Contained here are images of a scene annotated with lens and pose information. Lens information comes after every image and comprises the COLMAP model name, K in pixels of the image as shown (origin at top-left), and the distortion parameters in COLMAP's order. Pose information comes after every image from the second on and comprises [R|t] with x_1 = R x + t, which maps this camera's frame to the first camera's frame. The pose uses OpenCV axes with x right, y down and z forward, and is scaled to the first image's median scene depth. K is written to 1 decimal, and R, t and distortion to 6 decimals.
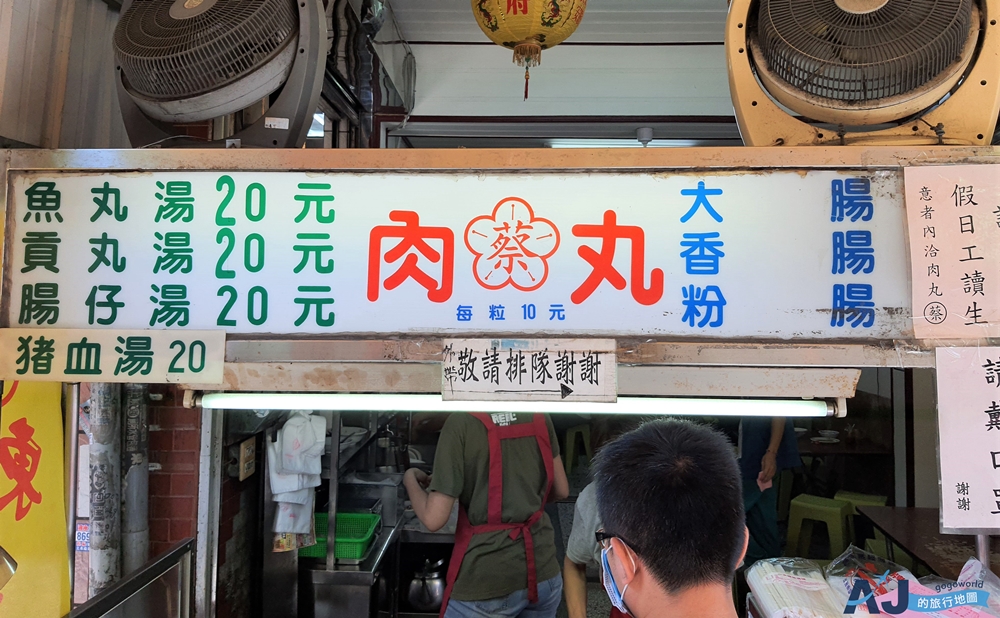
lens RADIAL K [[839.2, 0, 498.6], [0, 839.2, 277.0], [0, 0, 1]] dist [0.012858, -0.002622]
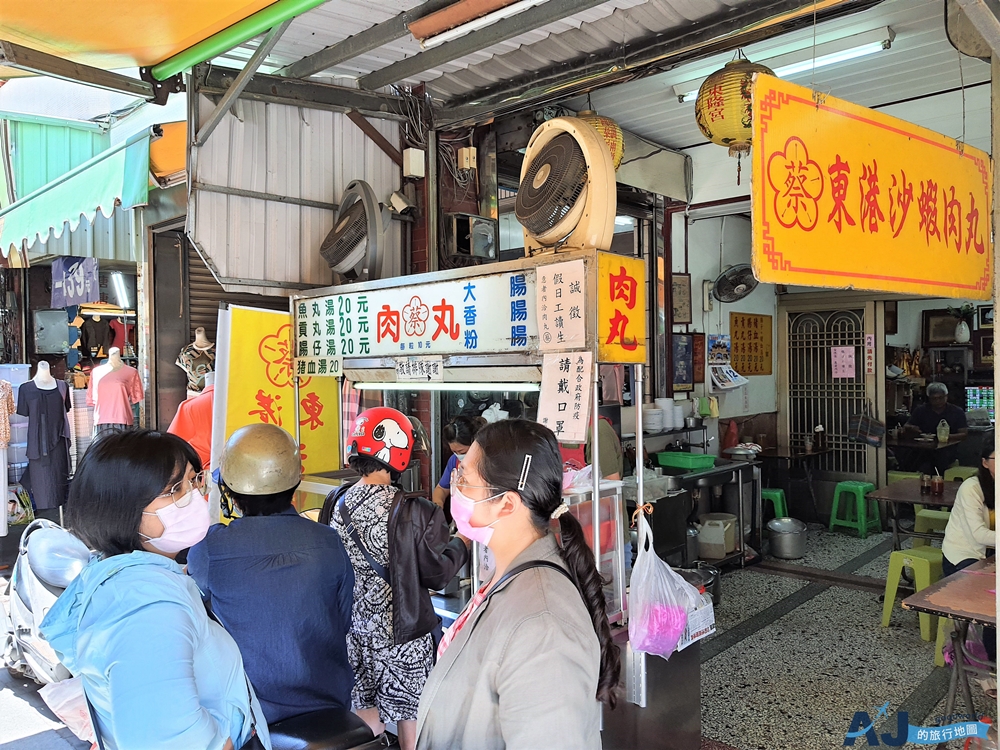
lens RADIAL K [[763.3, 0, 500.4], [0, 763.3, 368.5], [0, 0, 1]] dist [0.006623, -0.006319]
pose [[0.759216, -0.016932, -0.650618, 1.587503], [0.049920, 0.998232, 0.032273, 0.049955], [0.648921, -0.056981, 0.758719, -0.473191]]
